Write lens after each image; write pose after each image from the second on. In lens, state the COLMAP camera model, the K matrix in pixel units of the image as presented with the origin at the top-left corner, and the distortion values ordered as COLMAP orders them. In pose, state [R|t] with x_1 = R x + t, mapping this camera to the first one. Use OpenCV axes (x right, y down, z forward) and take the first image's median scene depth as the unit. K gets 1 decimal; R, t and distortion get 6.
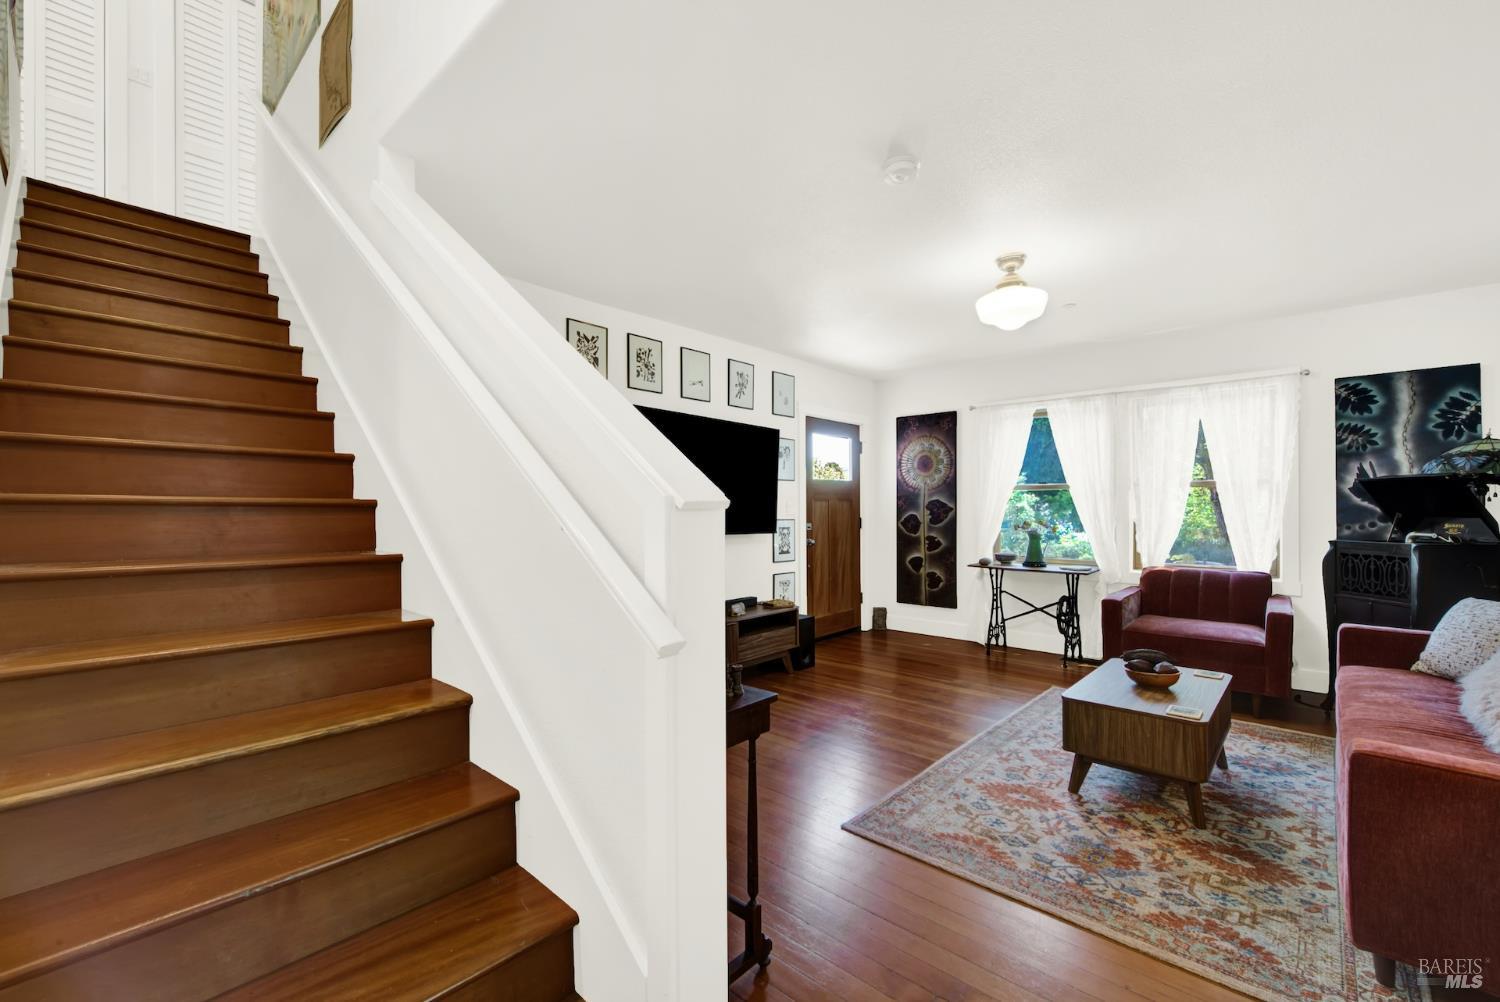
lens RADIAL K [[611.9, 0, 756.3], [0, 611.9, 497.0], [0, 0, 1]] dist [-0.001148, -0.000138]
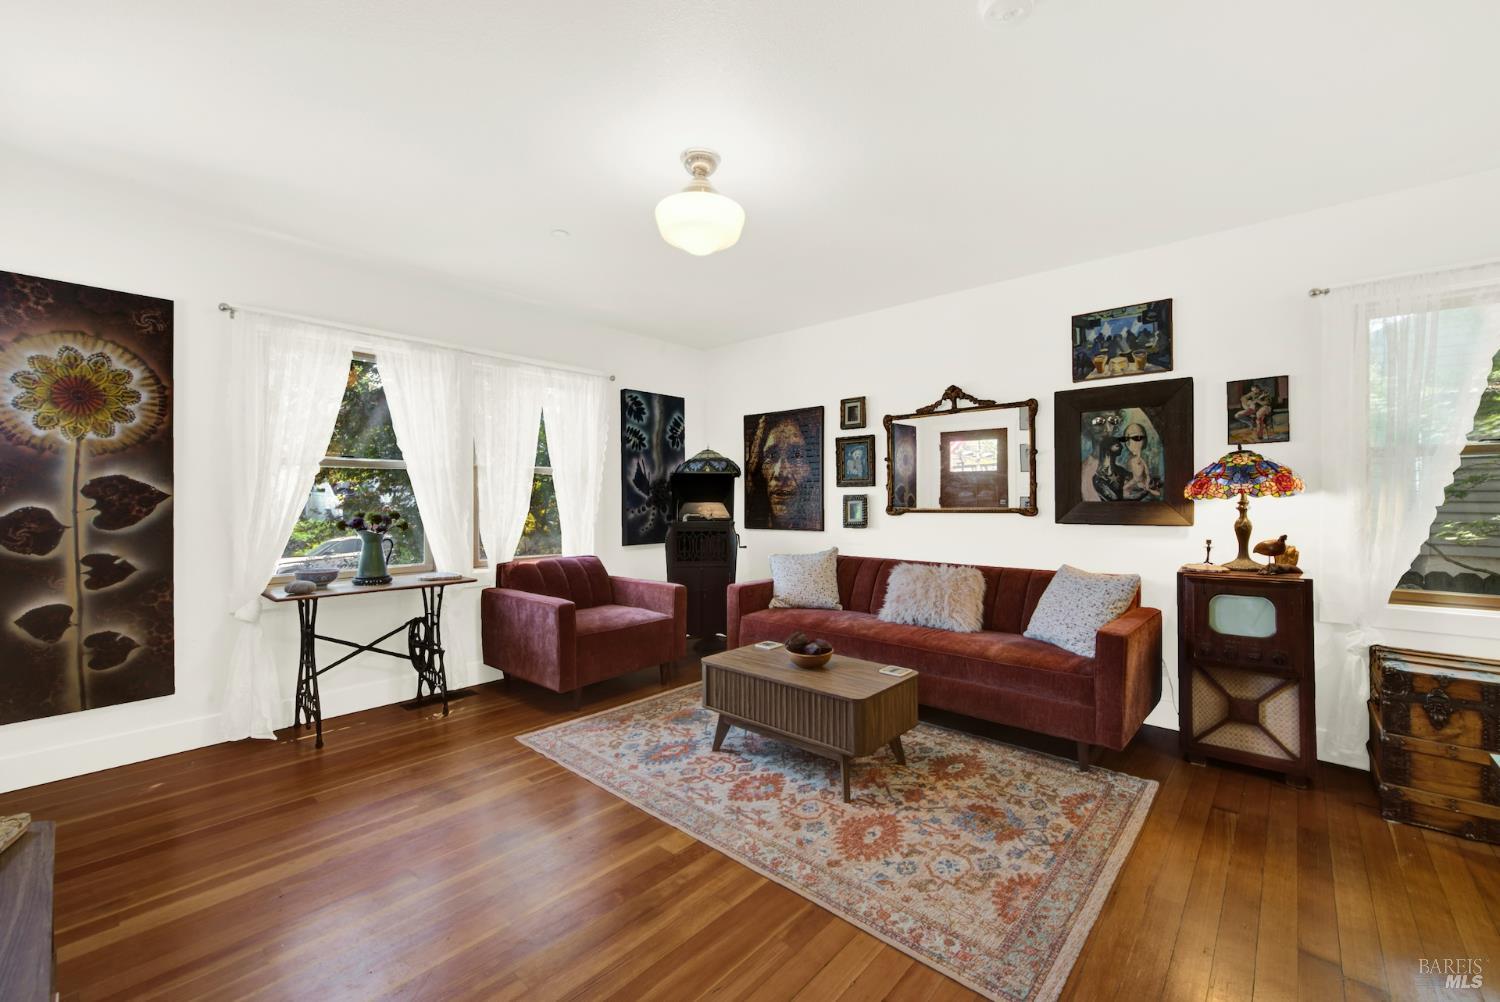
lens RADIAL K [[611.9, 0, 756.3], [0, 611.9, 497.0], [0, 0, 1]] dist [-0.001148, -0.000138]
pose [[-0.008570, 0.002950, 0.999959, -0.291098], [-0.017393, 0.999844, -0.003099, 0.021266], [-0.999812, -0.017419, -0.008518, 0.832393]]
